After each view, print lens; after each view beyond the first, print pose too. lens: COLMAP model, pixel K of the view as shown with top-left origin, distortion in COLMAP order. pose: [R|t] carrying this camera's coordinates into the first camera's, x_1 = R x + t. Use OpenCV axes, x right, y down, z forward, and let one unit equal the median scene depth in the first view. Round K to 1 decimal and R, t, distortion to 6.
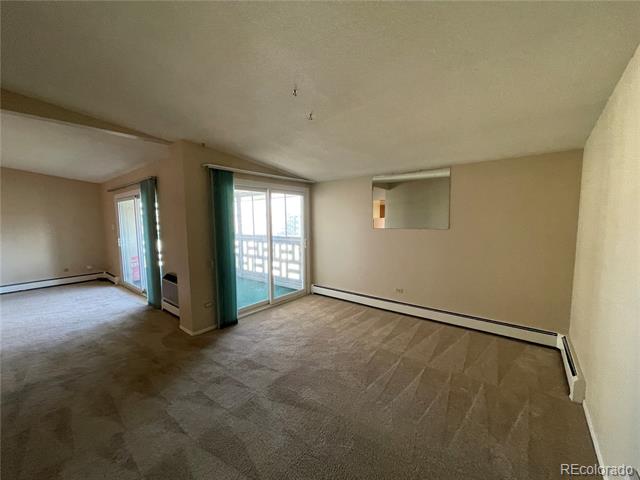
lens RADIAL K [[259.7, 0, 324.1], [0, 259.7, 237.8], [0, 0, 1]] dist [-0.001894, -0.000698]
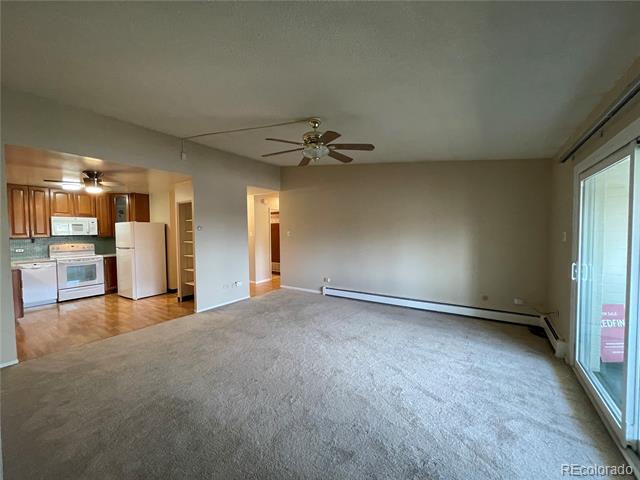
lens RADIAL K [[259.7, 0, 317.6], [0, 259.7, 240.7], [0, 0, 1]] dist [-0.001894, -0.000698]
pose [[0.088133, 0.048561, -0.994924, -0.375374], [-0.081099, 0.995845, 0.041422, -0.015938], [0.992802, 0.077037, 0.091705, 0.499298]]
